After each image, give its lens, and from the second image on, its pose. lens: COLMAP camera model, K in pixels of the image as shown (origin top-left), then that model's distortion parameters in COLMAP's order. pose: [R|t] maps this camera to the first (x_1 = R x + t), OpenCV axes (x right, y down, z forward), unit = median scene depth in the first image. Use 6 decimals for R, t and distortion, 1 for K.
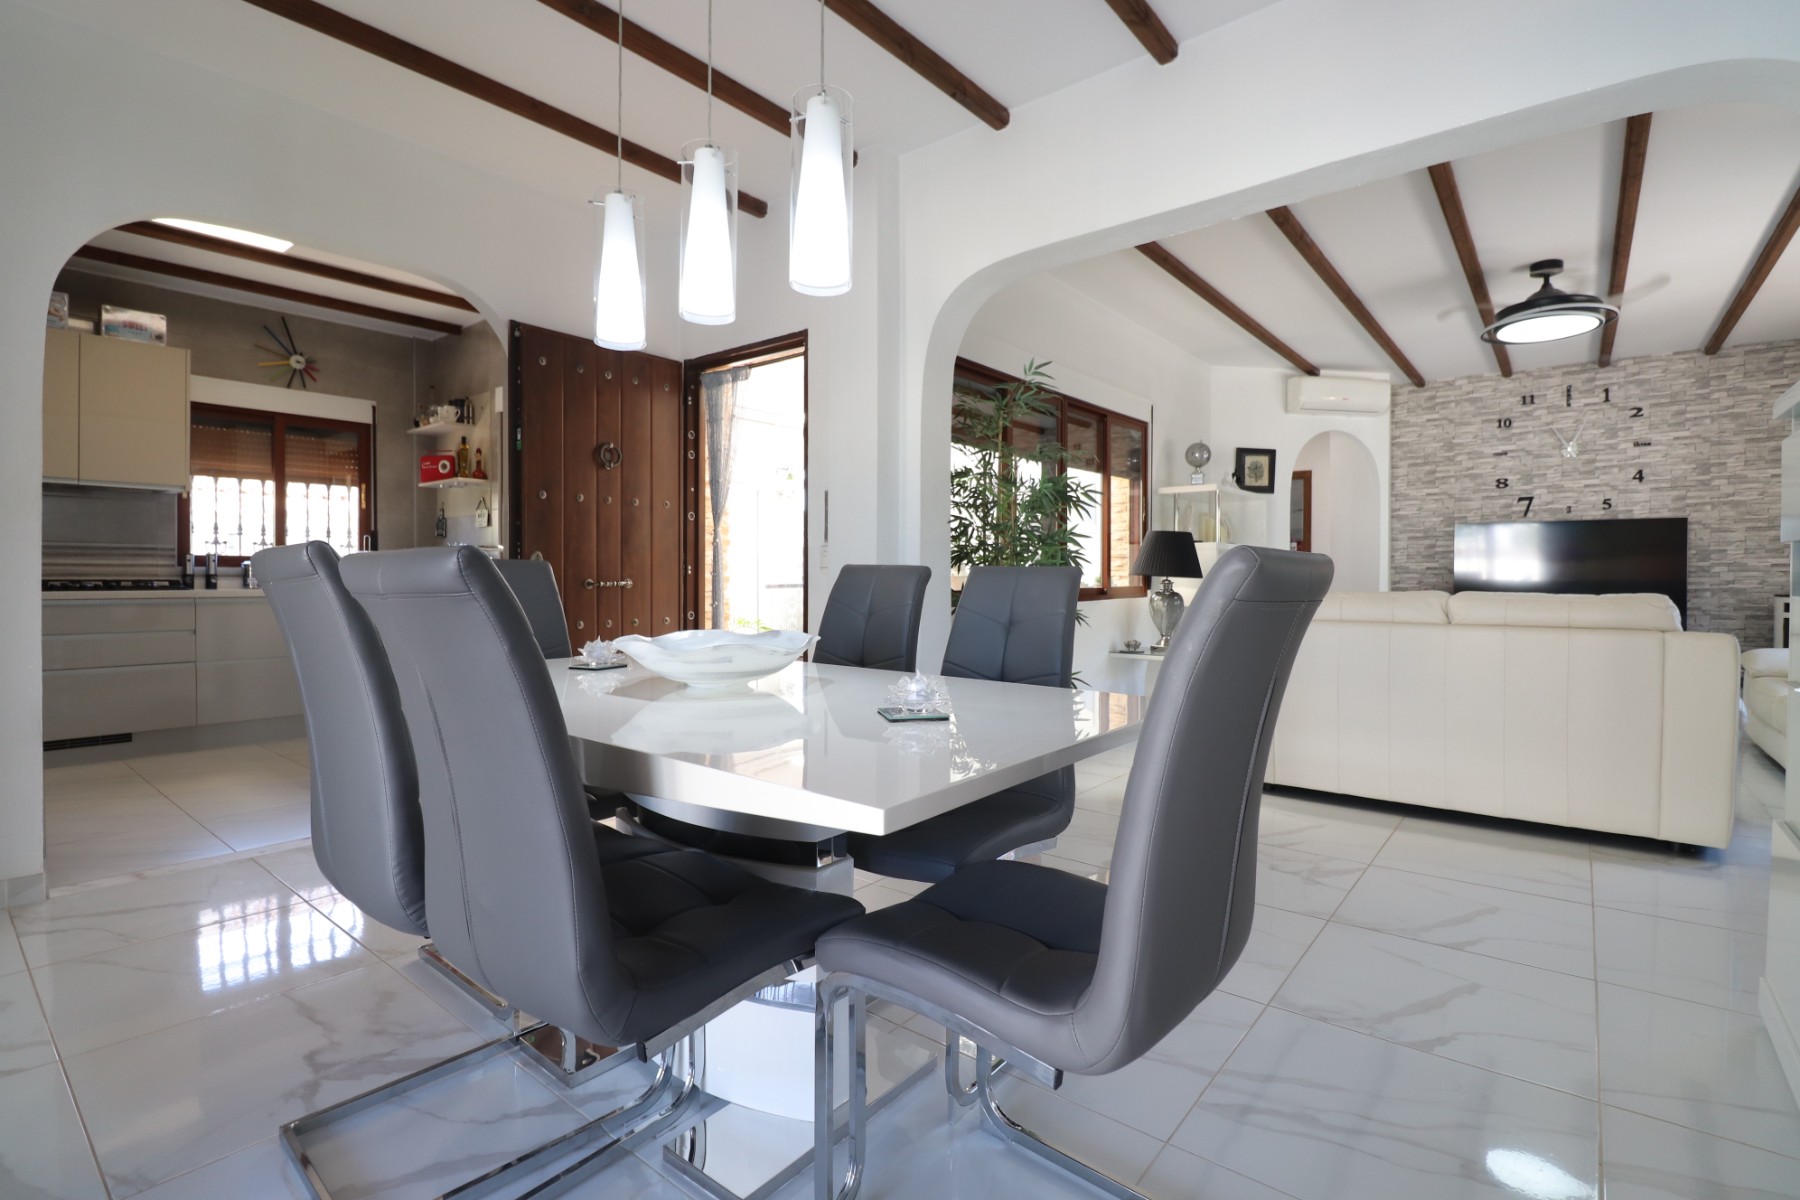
lens RADIAL K [[837.3, 0, 905.2], [0, 837.3, 585.4], [0, 0, 1]] dist [0.000675, -0.013338]
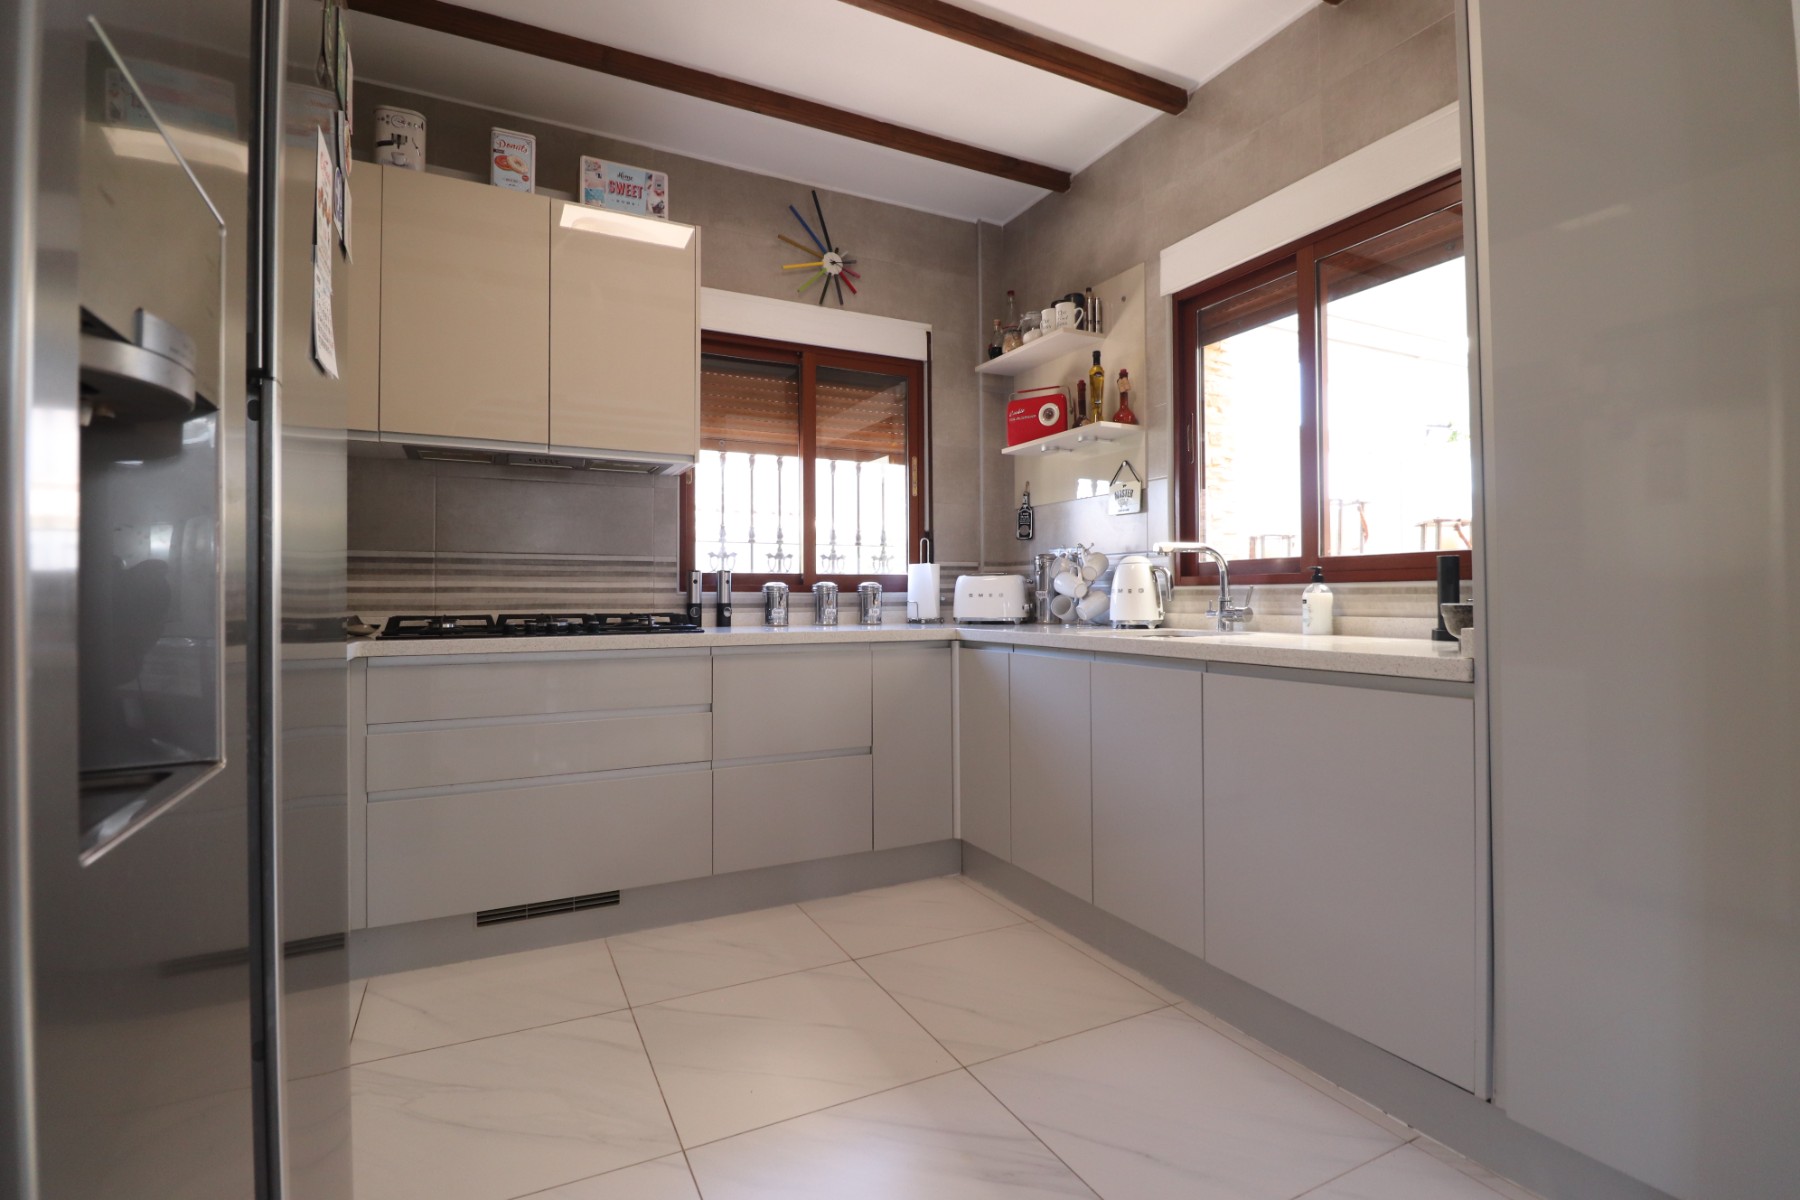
lens RADIAL K [[837.3, 0, 905.2], [0, 837.3, 585.4], [0, 0, 1]] dist [0.000675, -0.013338]
pose [[0.912287, -0.013332, -0.409335, -0.425369], [0.003125, 0.999668, -0.025594, -0.009770], [0.409540, 0.022070, 0.912025, 0.454723]]
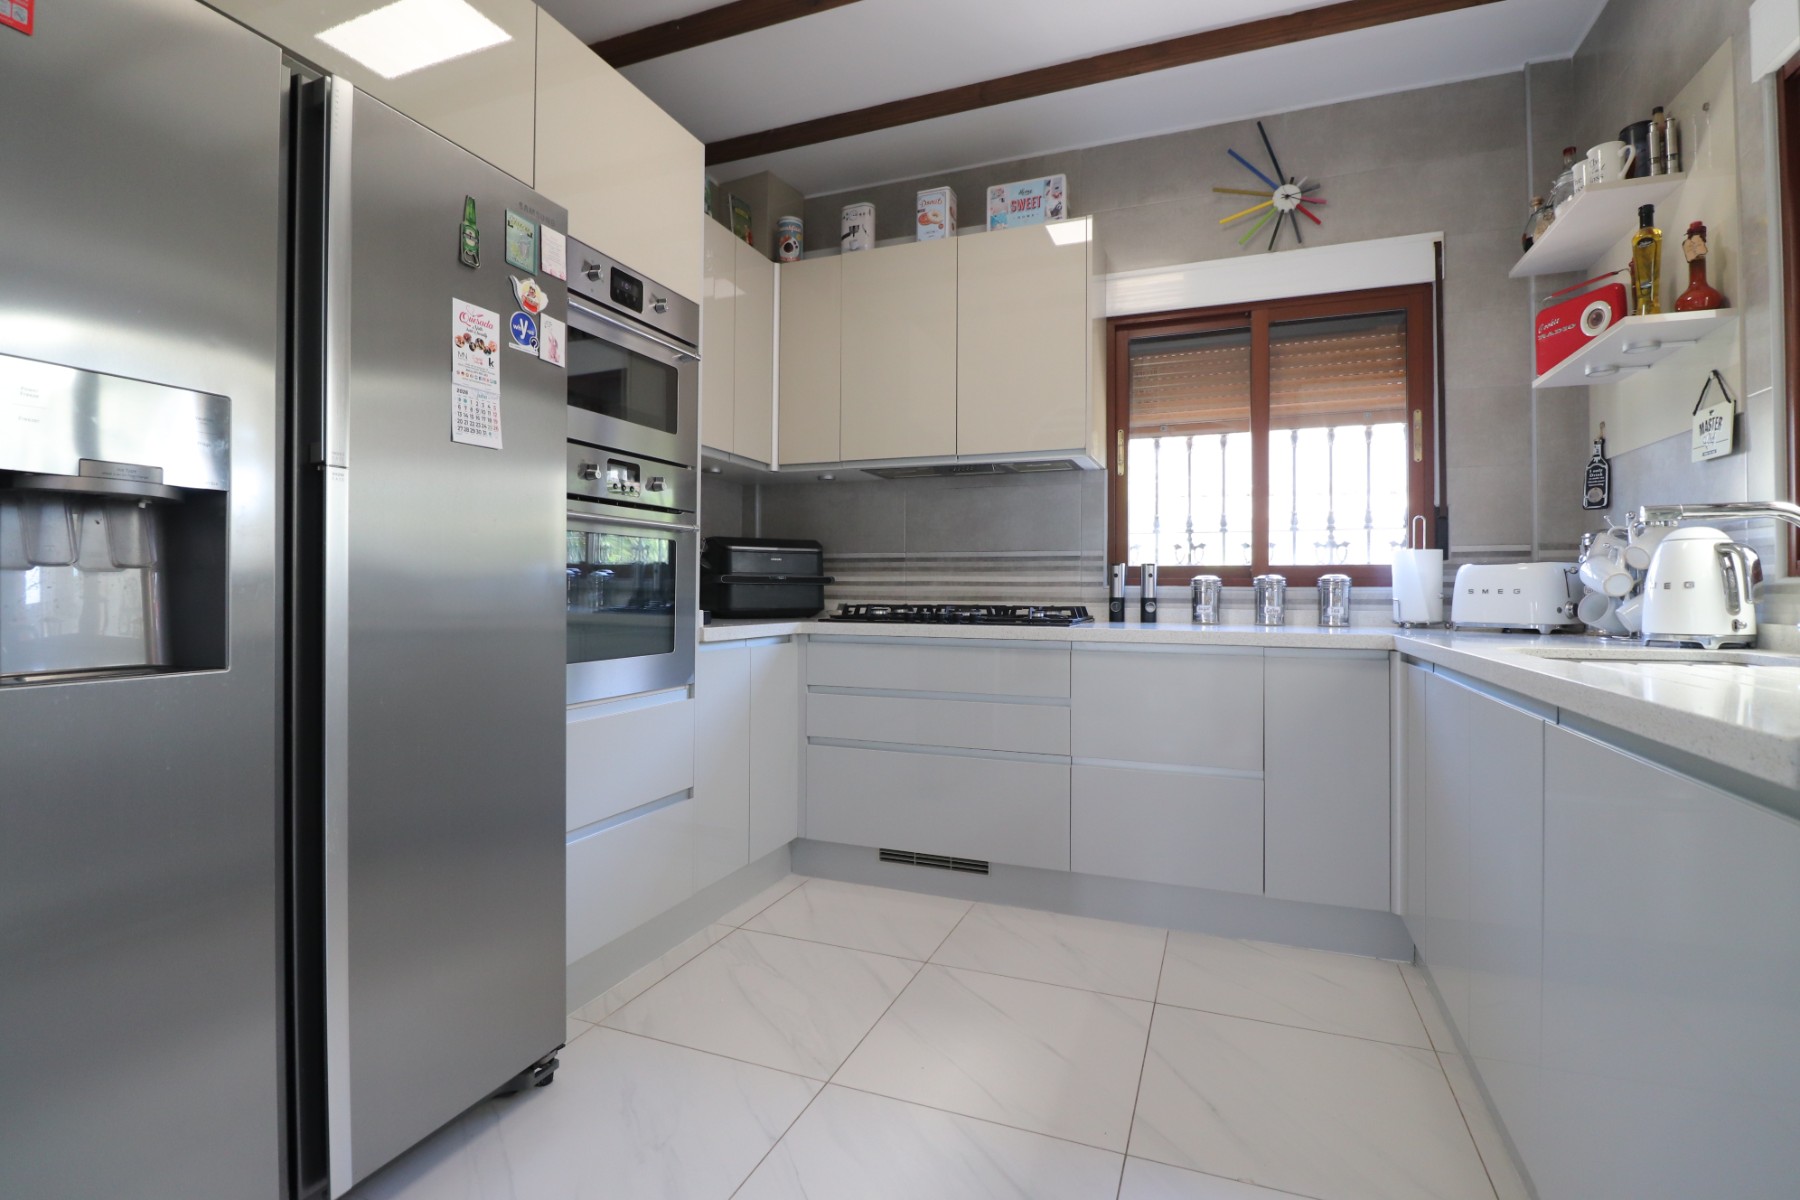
lens RADIAL K [[837.3, 0, 905.2], [0, 837.3, 585.4], [0, 0, 1]] dist [0.000675, -0.013338]
pose [[0.300169, -0.009379, -0.953840, -0.298172], [-0.013266, 0.999814, -0.014006, -0.011034], [0.953794, 0.016858, 0.299989, 0.614563]]
